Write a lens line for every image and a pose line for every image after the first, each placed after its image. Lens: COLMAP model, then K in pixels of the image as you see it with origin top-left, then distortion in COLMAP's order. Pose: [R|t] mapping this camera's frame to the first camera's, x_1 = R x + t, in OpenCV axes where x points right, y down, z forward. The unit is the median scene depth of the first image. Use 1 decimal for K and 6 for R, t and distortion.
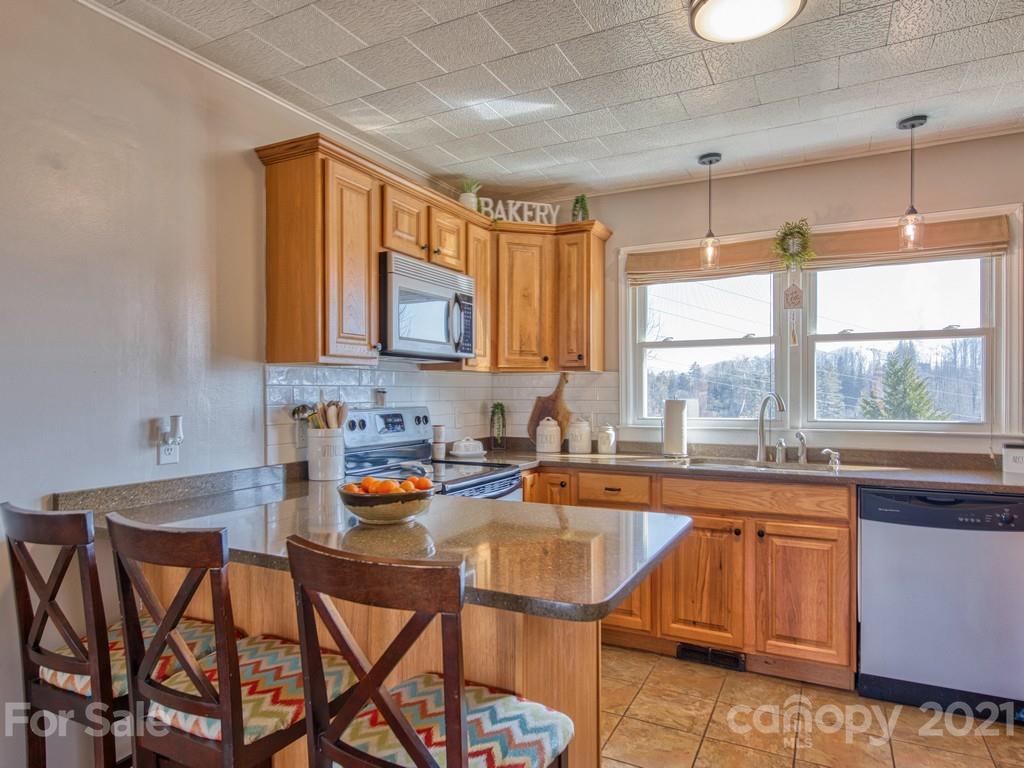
lens RADIAL K [[643.2, 0, 484.3], [0, 643.2, 397.6], [0, 0, 1]] dist [-0.006092, -0.001254]
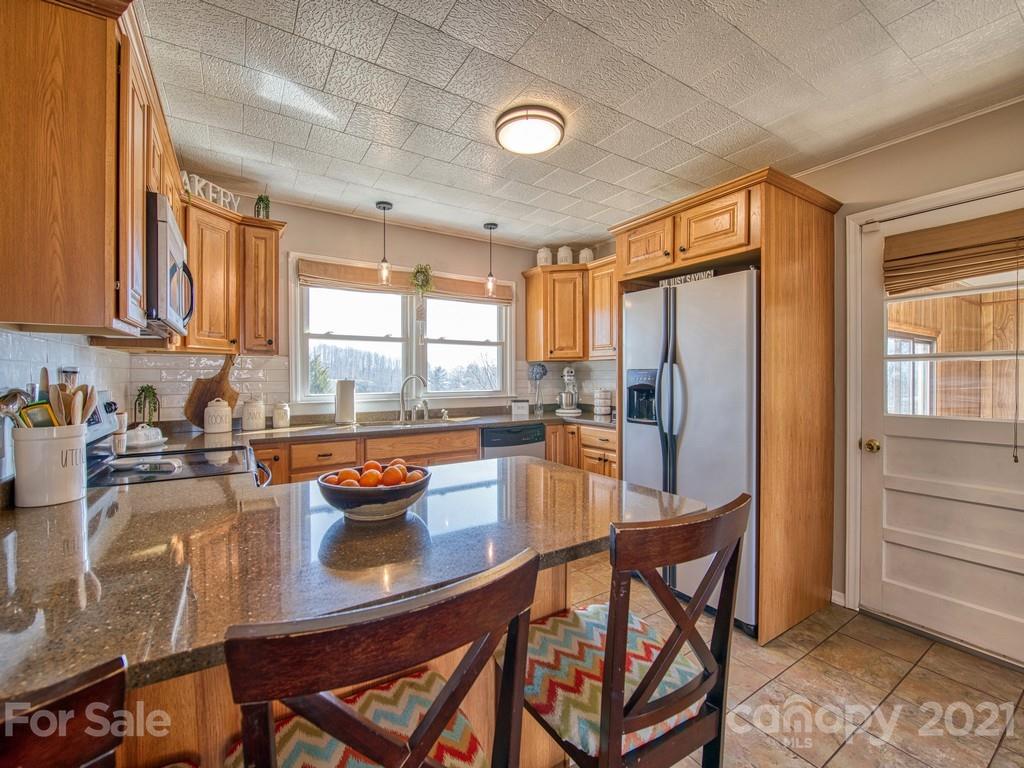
lens RADIAL K [[432.9, 0, 516.2], [0, 432.9, 381.3], [0, 0, 1]] dist [-0.009622, -0.002006]
pose [[0.480309, -0.010121, 0.877041, -0.332166], [0.008542, 0.999940, 0.006861, 0.002972], [-0.877058, 0.004196, 0.480366, 0.302809]]
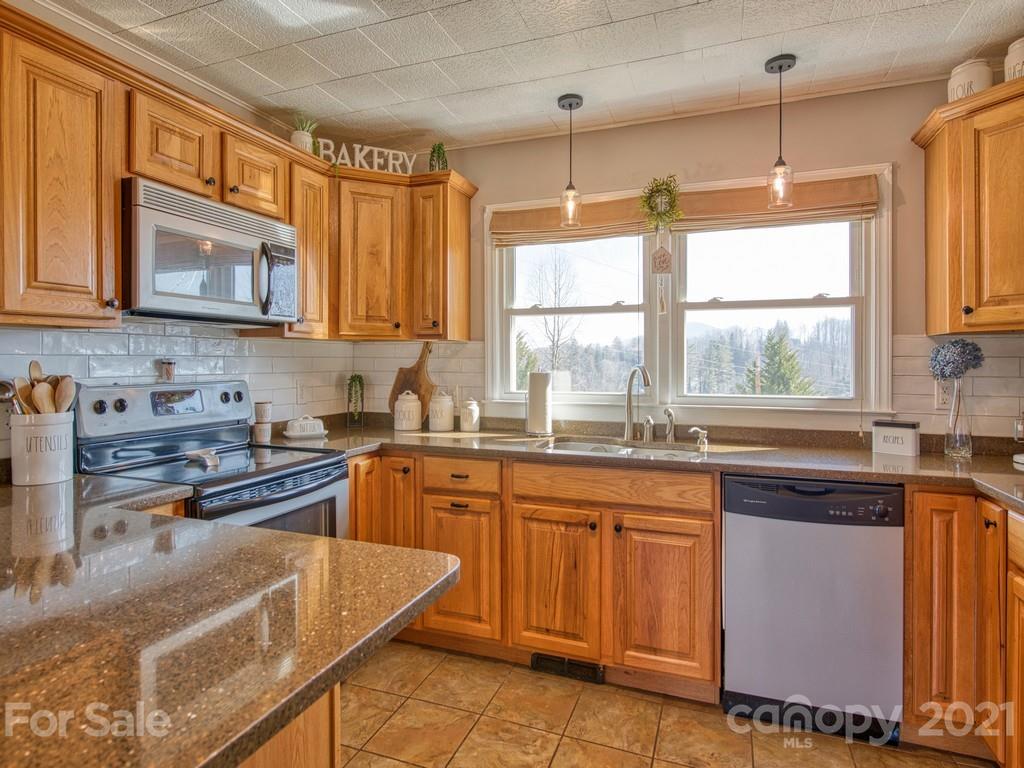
lens RADIAL K [[561.0, 0, 514.0], [0, 561.0, 363.7], [0, 0, 1]] dist [-0.004212, -0.002972]
pose [[0.990842, 0.002553, 0.135006, 0.169084], [-0.002034, 0.999990, -0.003983, -0.005742], [-0.135015, 0.003672, 0.990837, 0.241504]]
